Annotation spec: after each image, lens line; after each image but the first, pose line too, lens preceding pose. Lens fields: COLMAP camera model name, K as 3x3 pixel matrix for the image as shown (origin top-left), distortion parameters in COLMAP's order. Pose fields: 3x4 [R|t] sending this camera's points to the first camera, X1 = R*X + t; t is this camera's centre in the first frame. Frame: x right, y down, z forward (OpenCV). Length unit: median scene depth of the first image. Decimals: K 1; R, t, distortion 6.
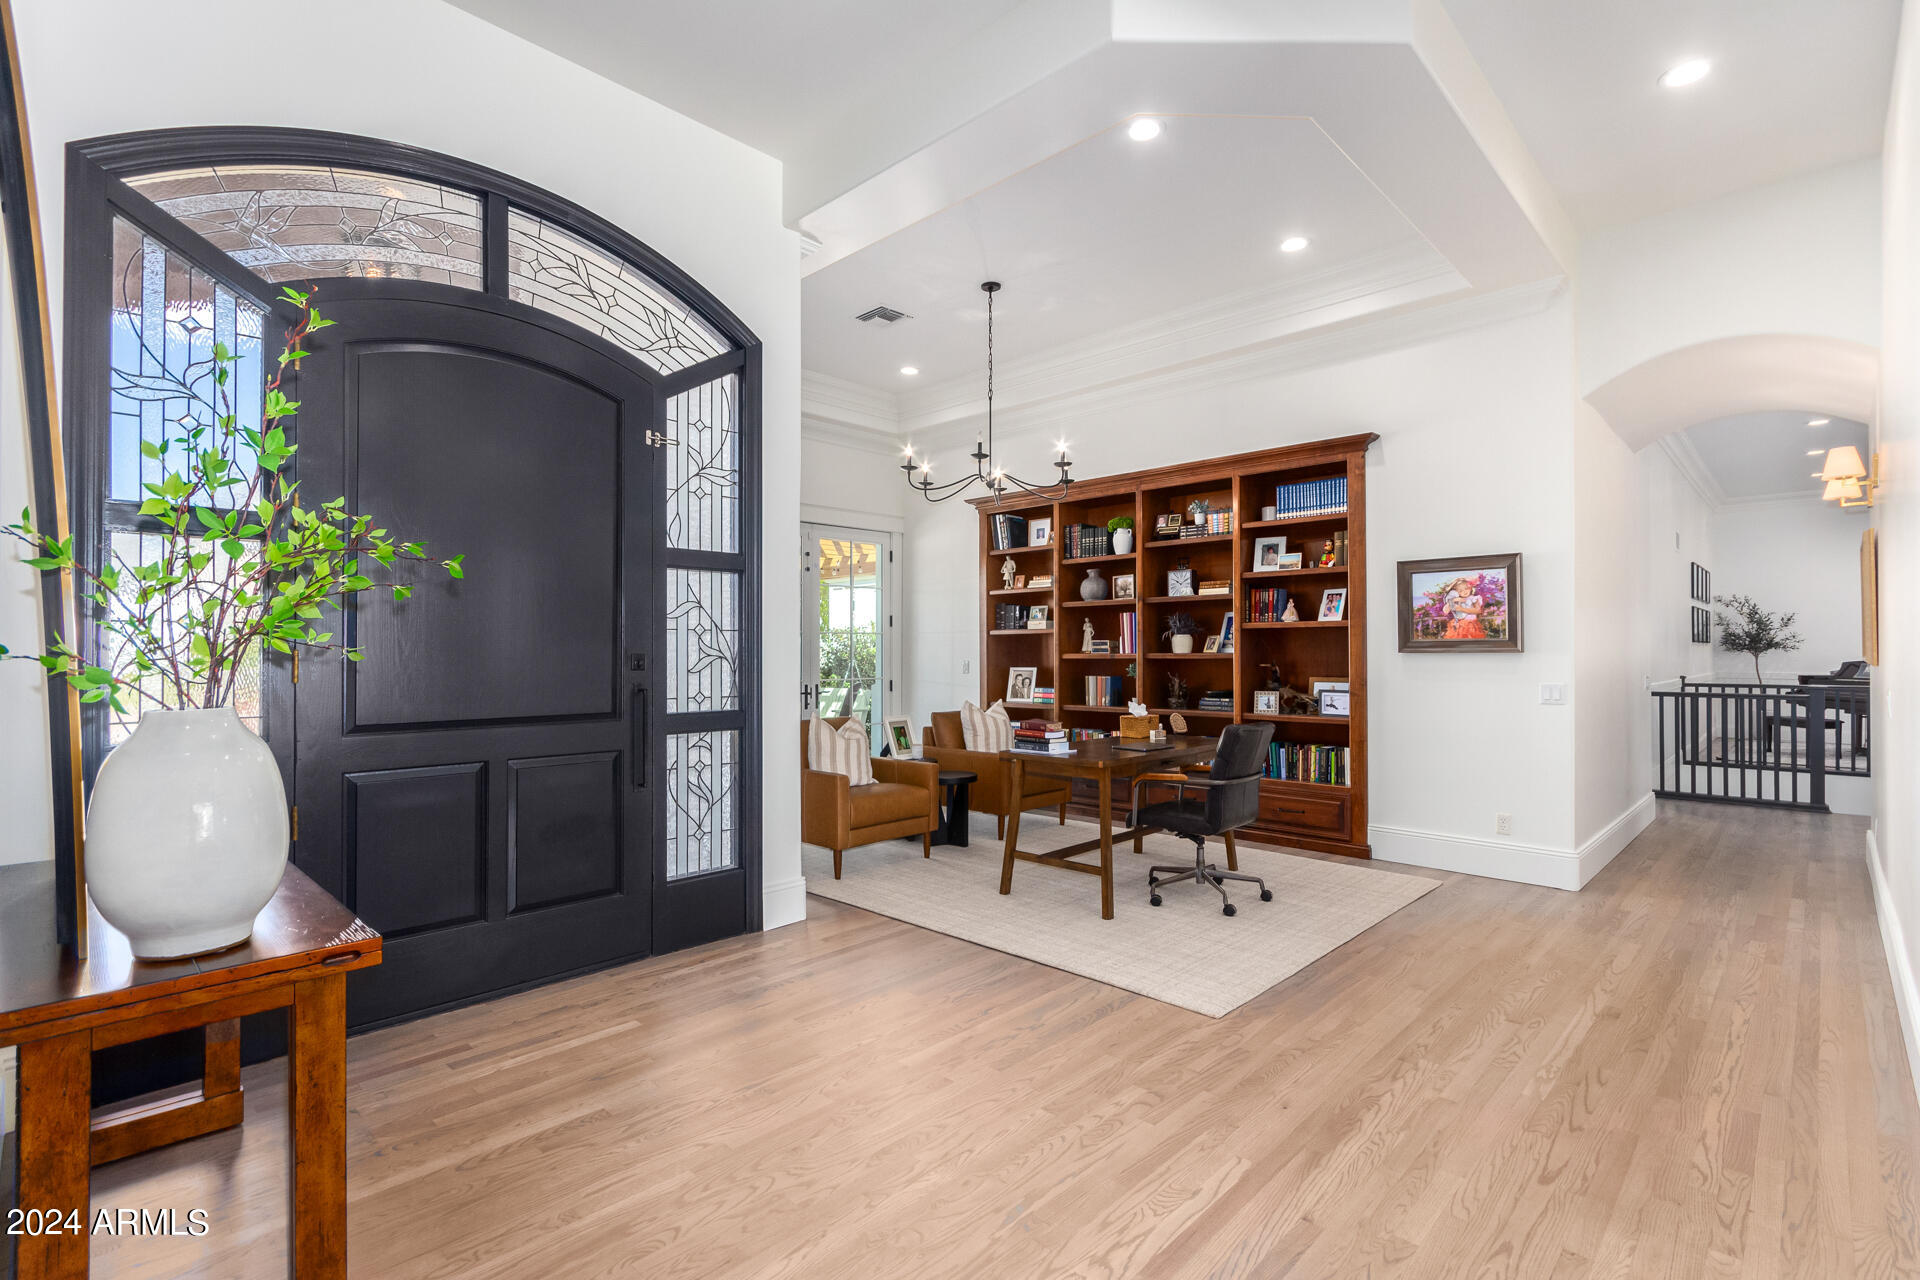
lens RADIAL K [[886.8, 0, 966.4], [0, 886.8, 642.3], [0, 0, 1]] dist [0.005318, -0.000416]
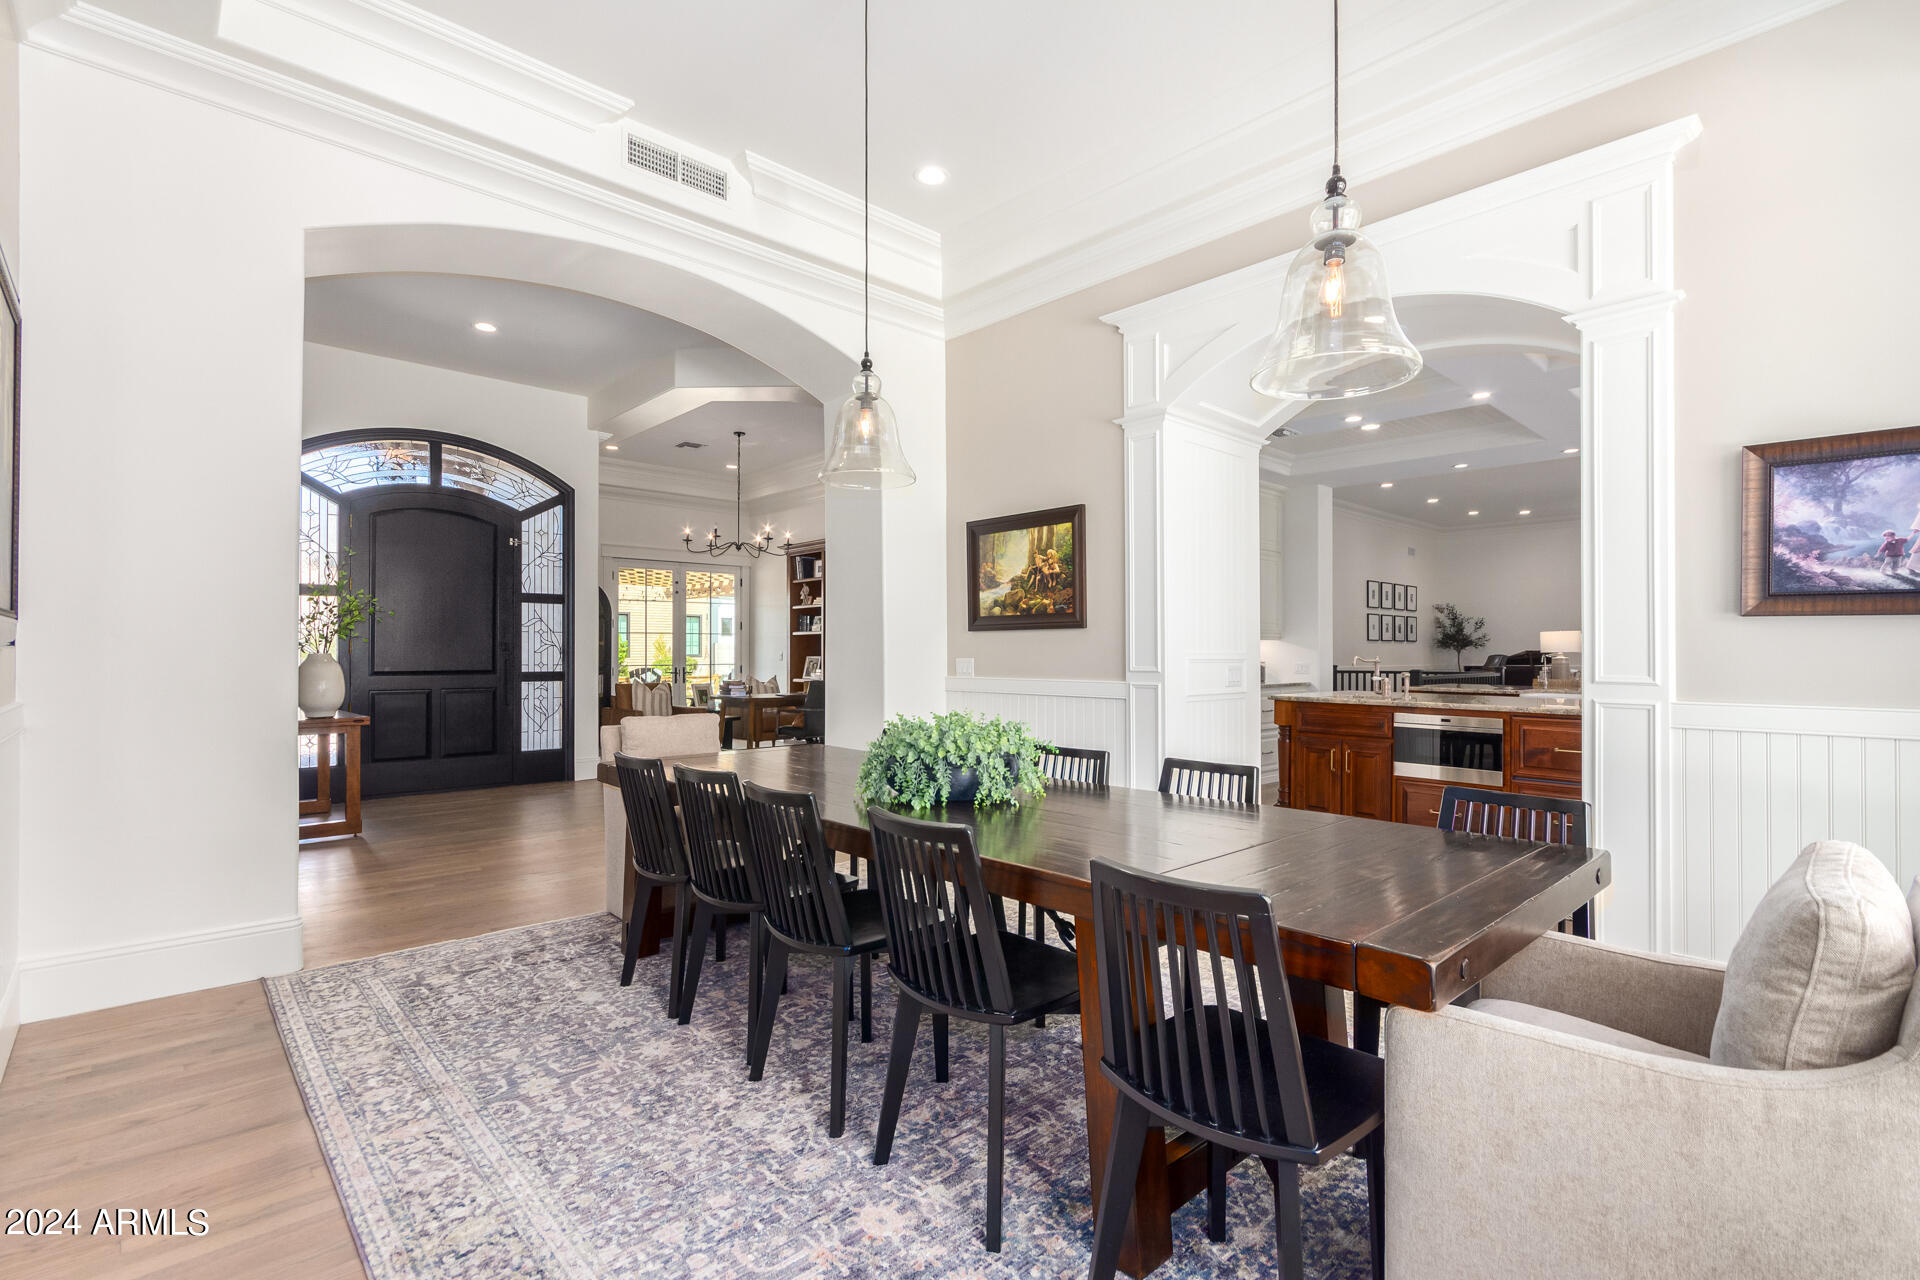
lens RADIAL K [[886.8, 0, 959.3], [0, 886.8, 645.1], [0, 0, 1]] dist [0.005318, -0.000416]
pose [[0.998865, -0.001633, -0.047613, 0.779813], [0.001598, 0.999998, -0.000770, 0.020423], [0.047614, 0.000693, 0.998866, -1.029777]]
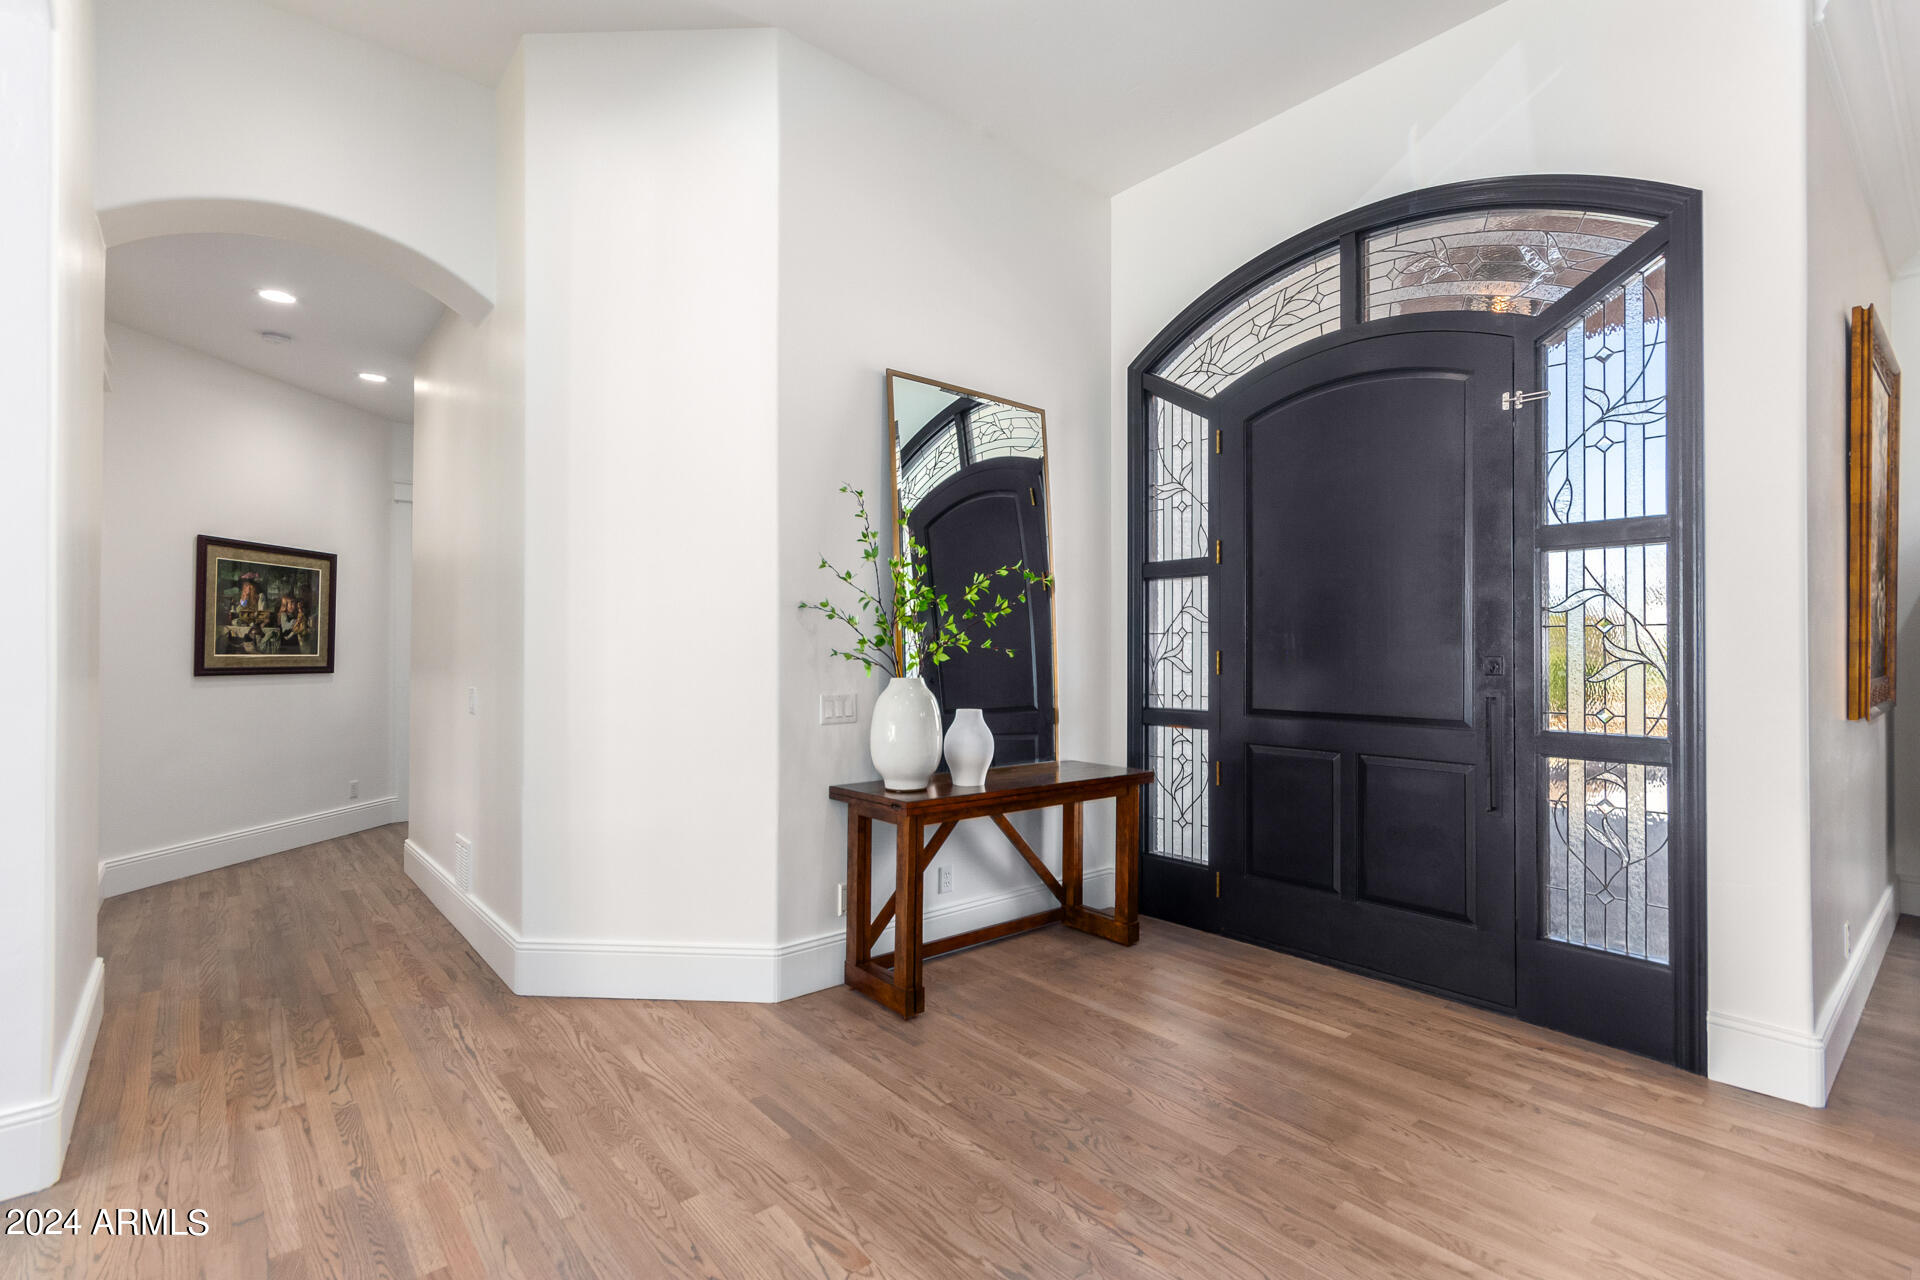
lens RADIAL K [[886.8, 0, 996.3], [0, 886.8, 642.4], [0, 0, 1]] dist [0.005318, -0.000416]
pose [[-0.075207, -0.012525, -0.997089, 0.497286], [0.001977, 0.999917, -0.012710, 0.009253], [0.997166, -0.002927, -0.075176, 0.548008]]
